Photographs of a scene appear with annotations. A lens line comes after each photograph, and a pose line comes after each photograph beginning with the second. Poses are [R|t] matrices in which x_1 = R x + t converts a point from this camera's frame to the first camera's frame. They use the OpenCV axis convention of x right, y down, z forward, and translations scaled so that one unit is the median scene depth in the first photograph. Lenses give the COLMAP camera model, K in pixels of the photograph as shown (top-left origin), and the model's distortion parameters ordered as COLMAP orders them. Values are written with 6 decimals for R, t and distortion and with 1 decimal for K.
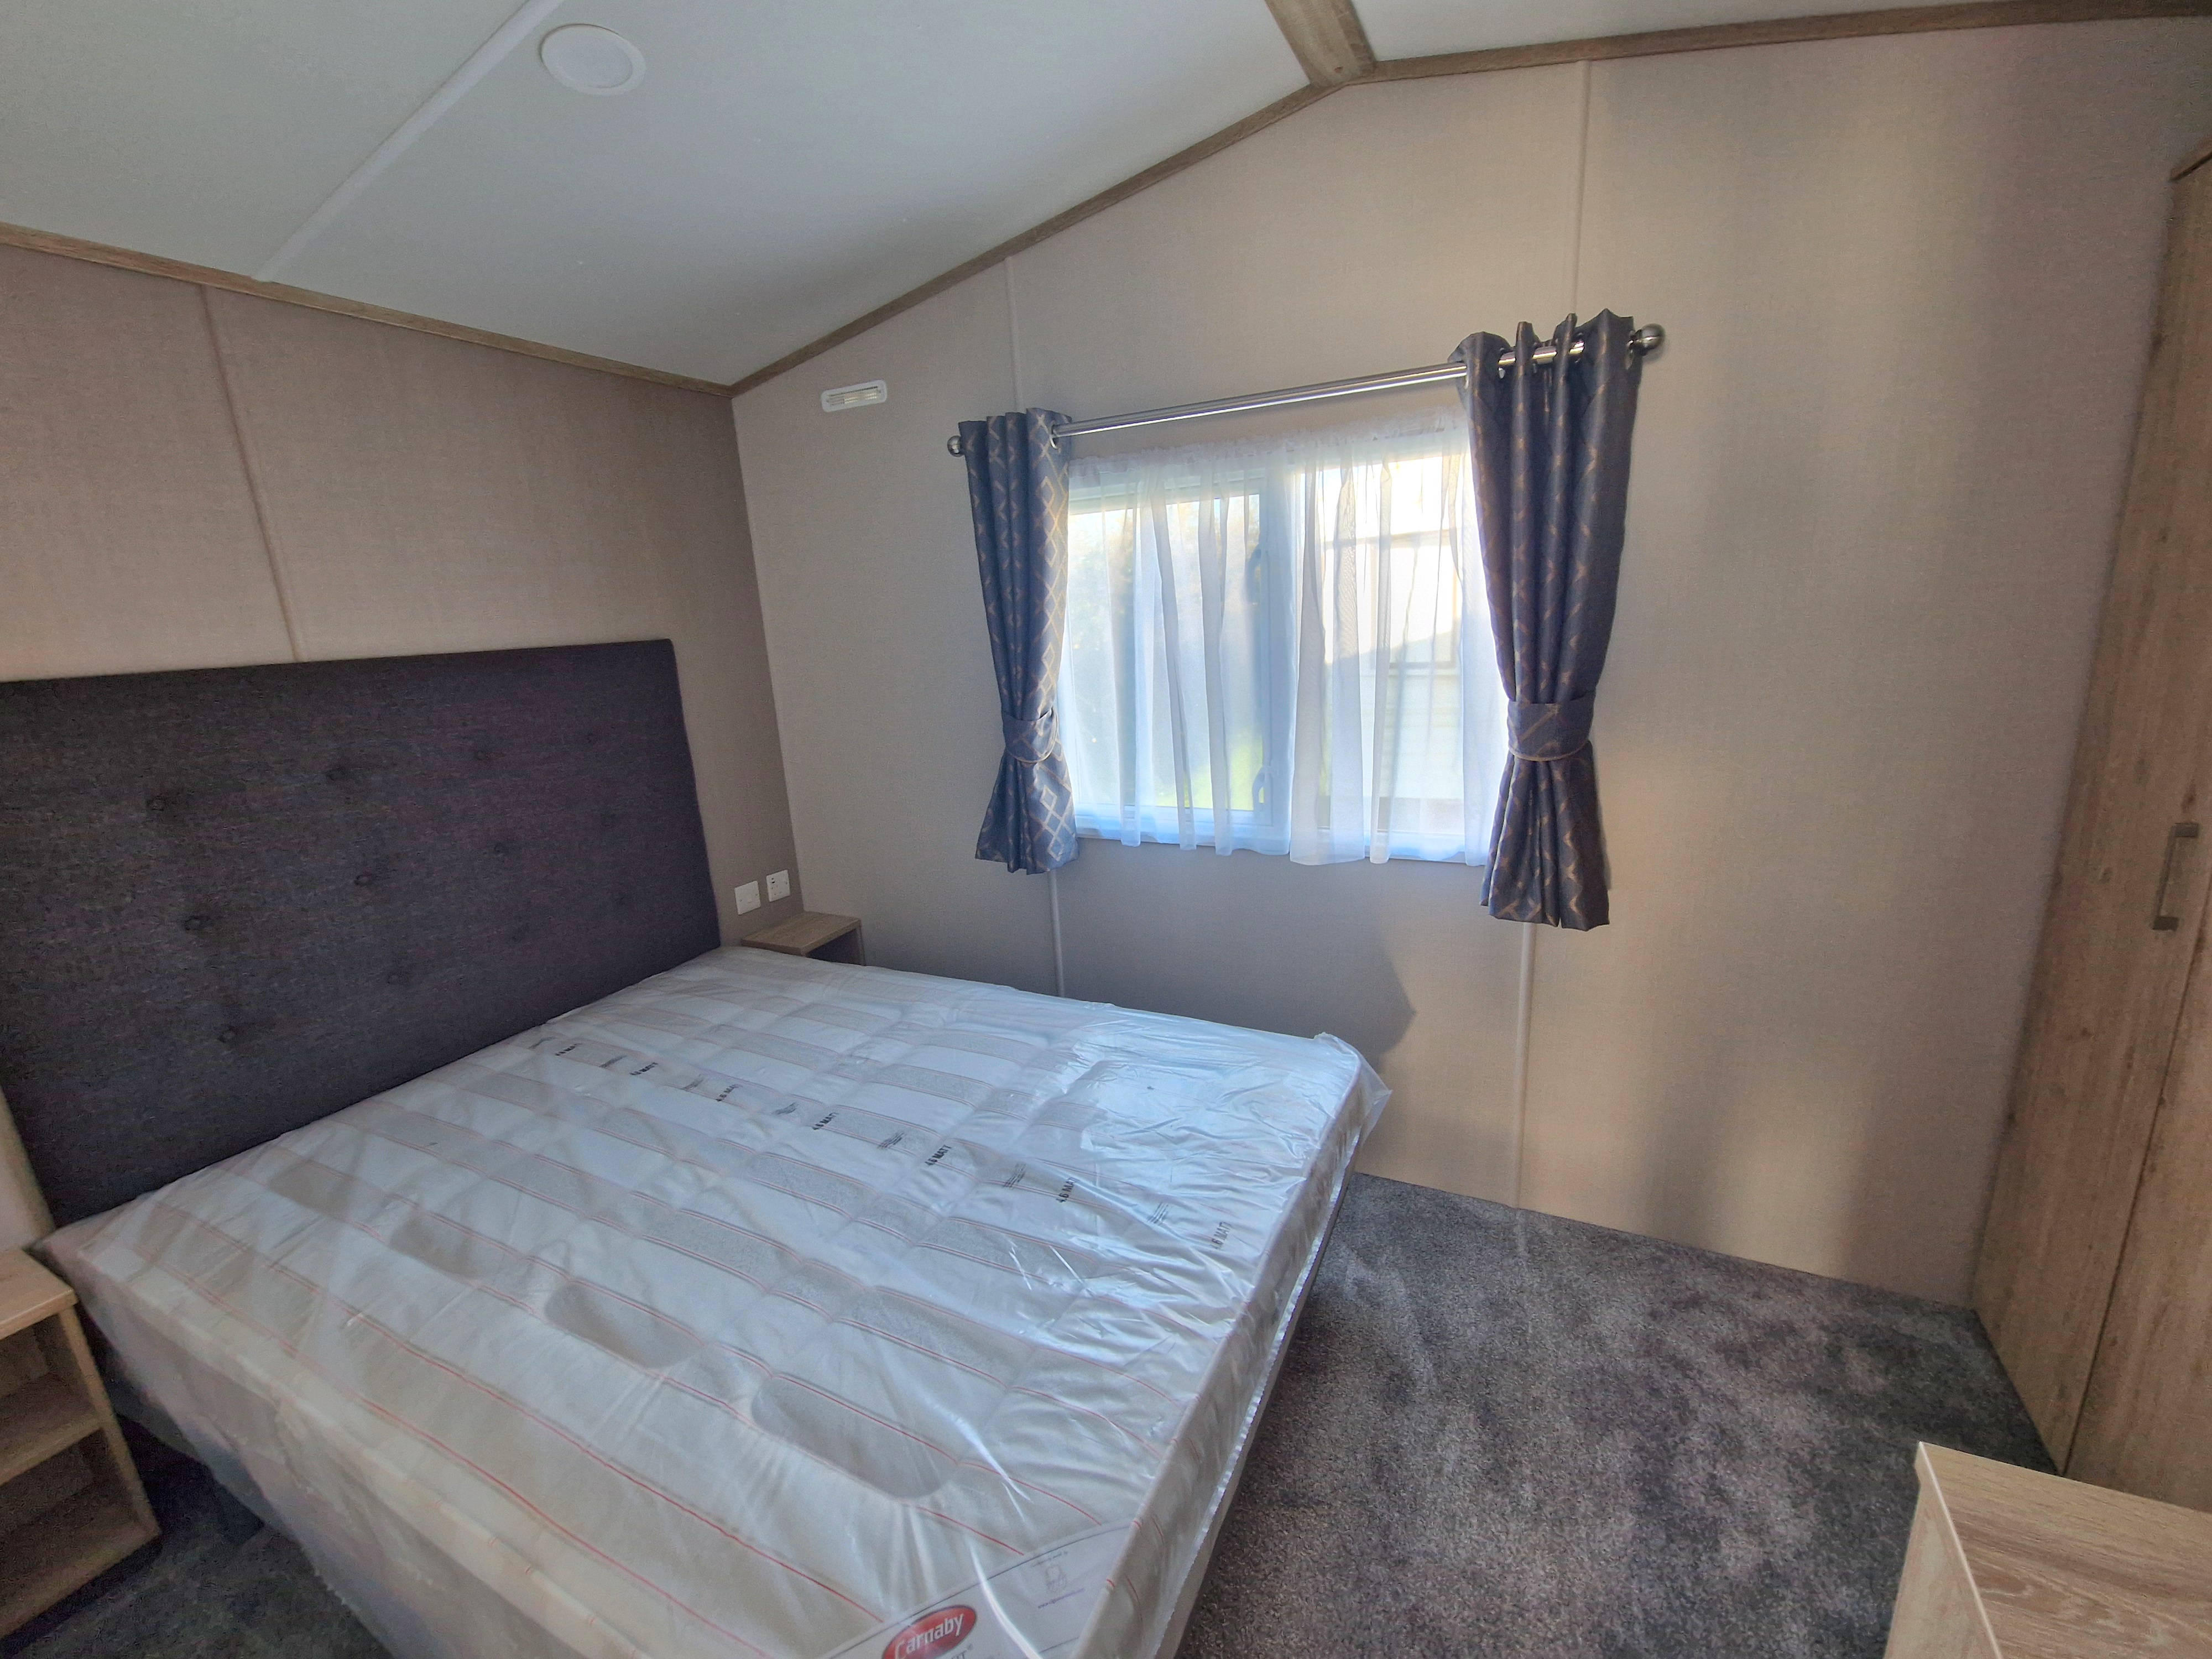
lens RADIAL K [[906.7, 0, 1111.2], [0, 906.7, 826.9], [0, 0, 1]] dist [-0.000590, -0.000153]
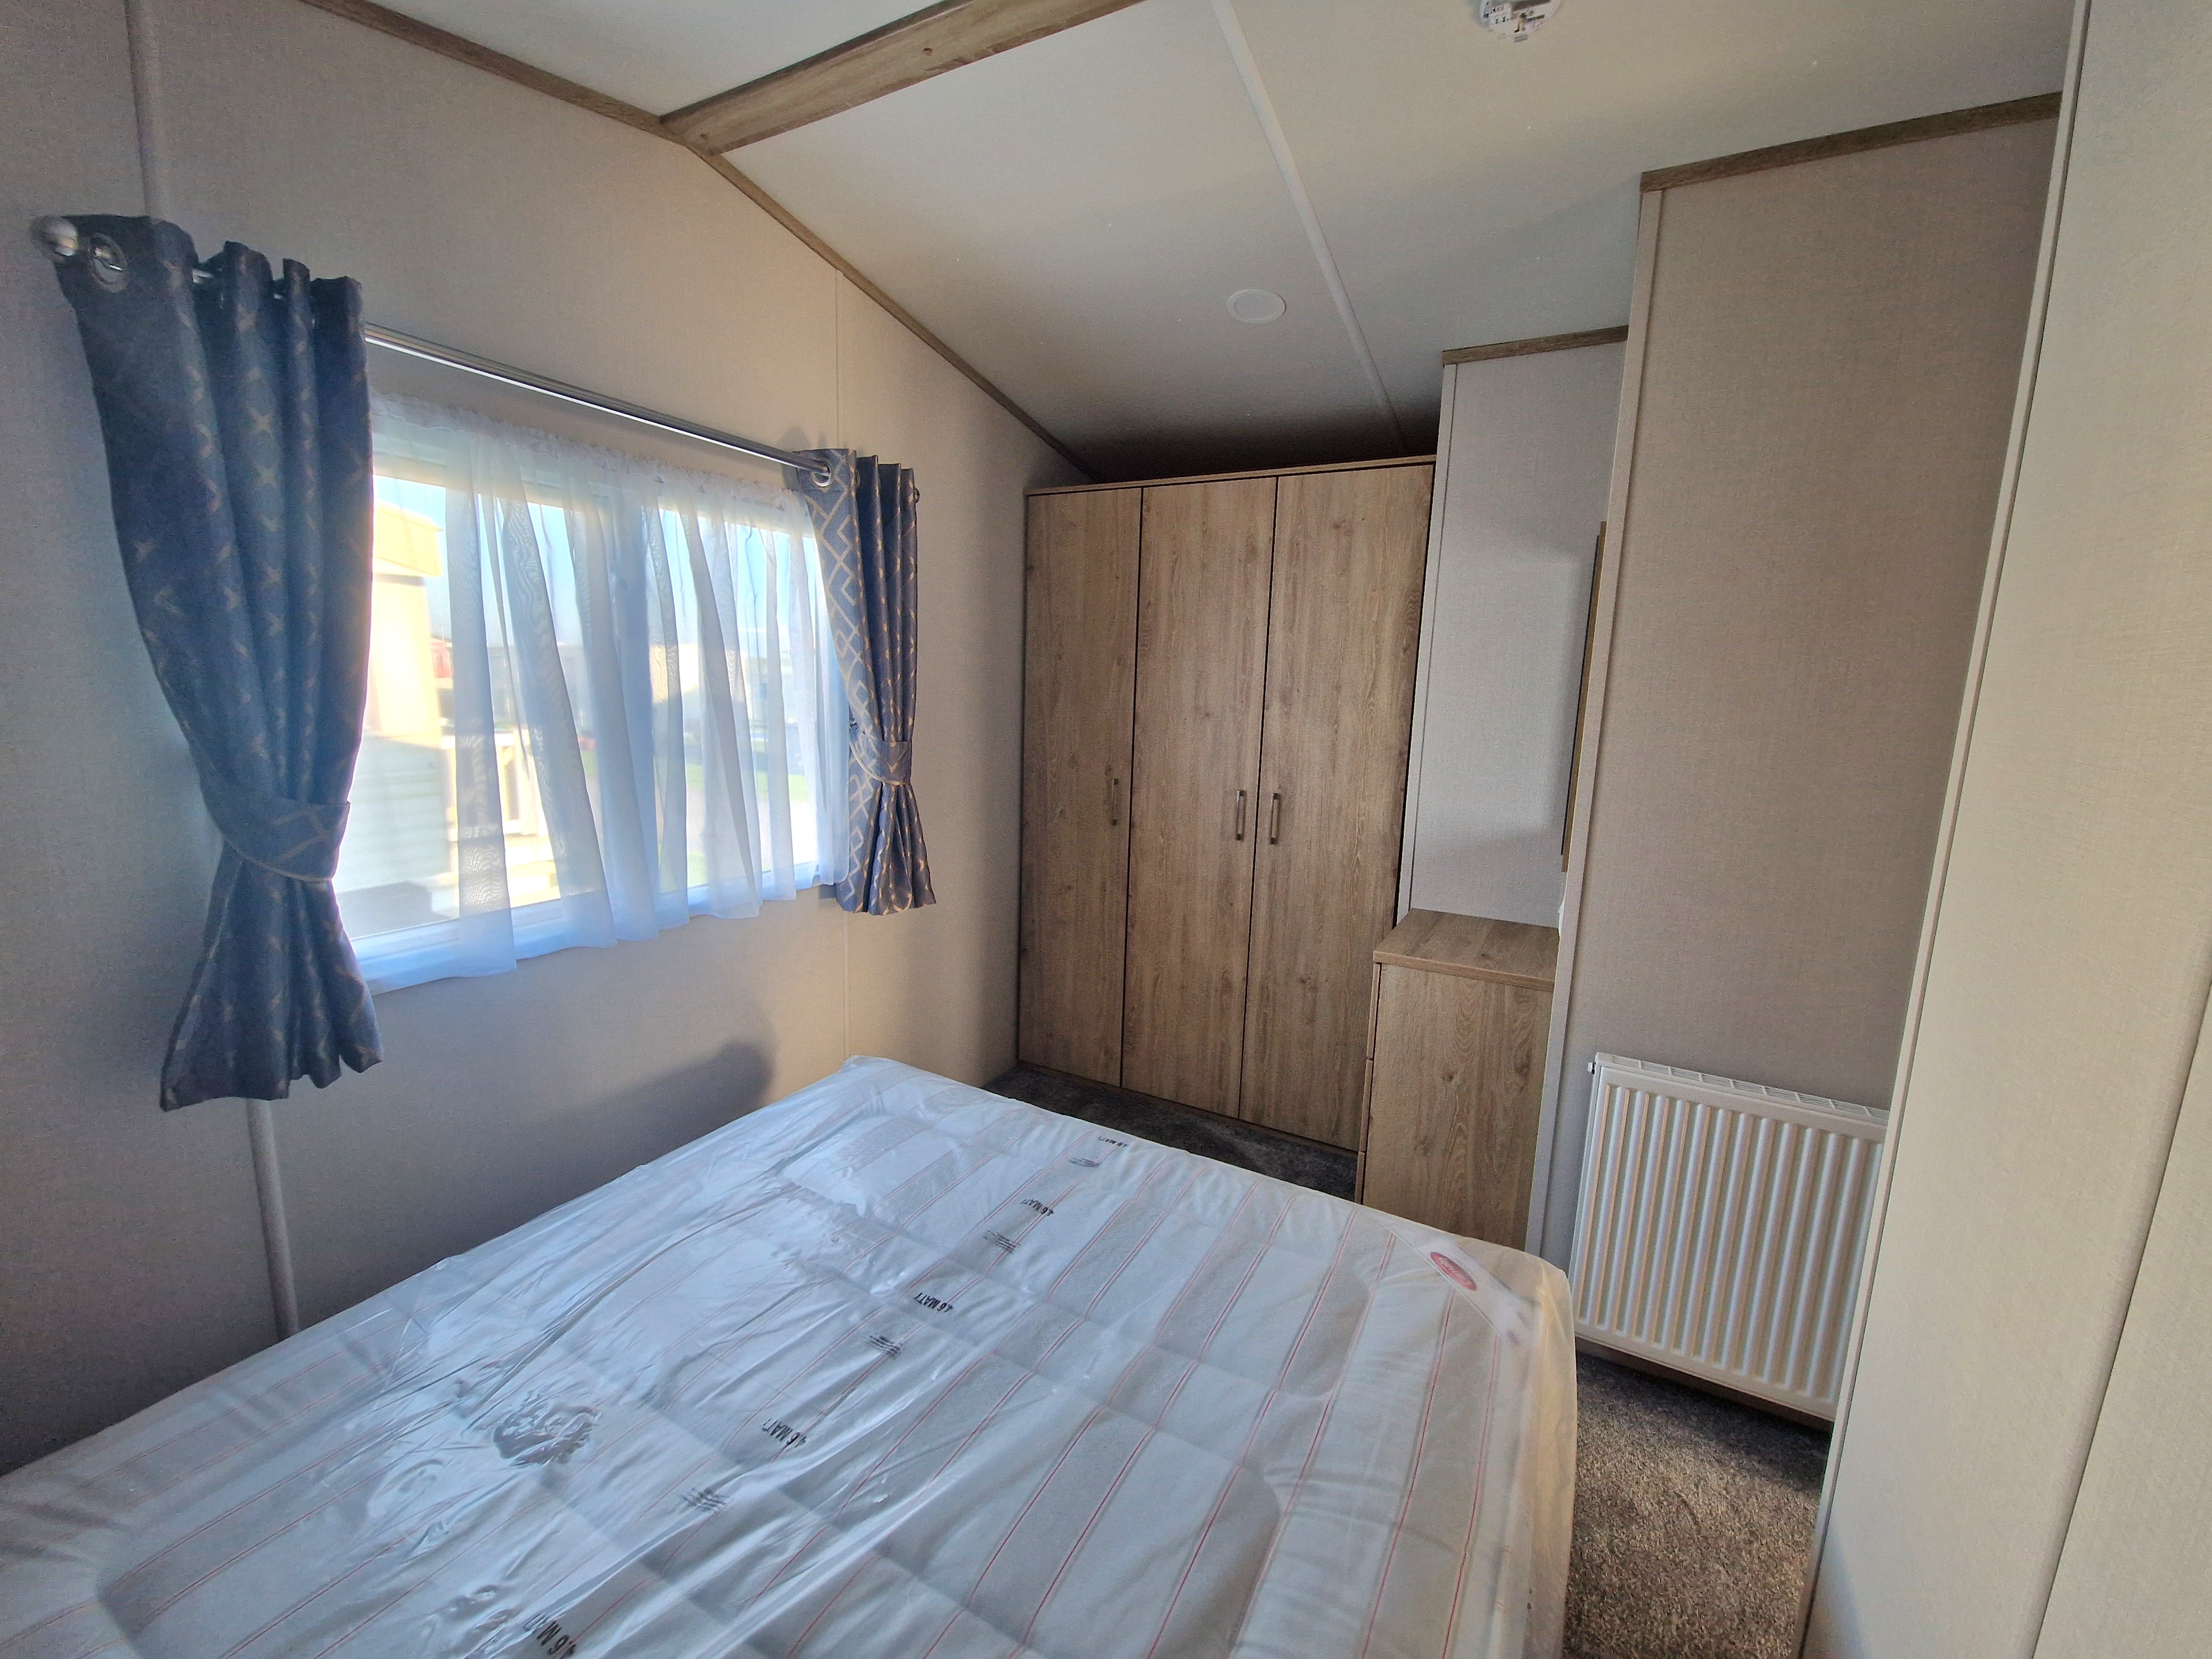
lens RADIAL K [[906.7, 0, 1111.2], [0, 906.7, 826.9], [0, 0, 1]] dist [-0.000590, -0.000153]
pose [[0.020432, -0.103542, 0.994415, -0.883205], [0.199287, 0.975085, 0.097434, -0.085442], [-0.979728, 0.196183, 0.040557, 0.693281]]
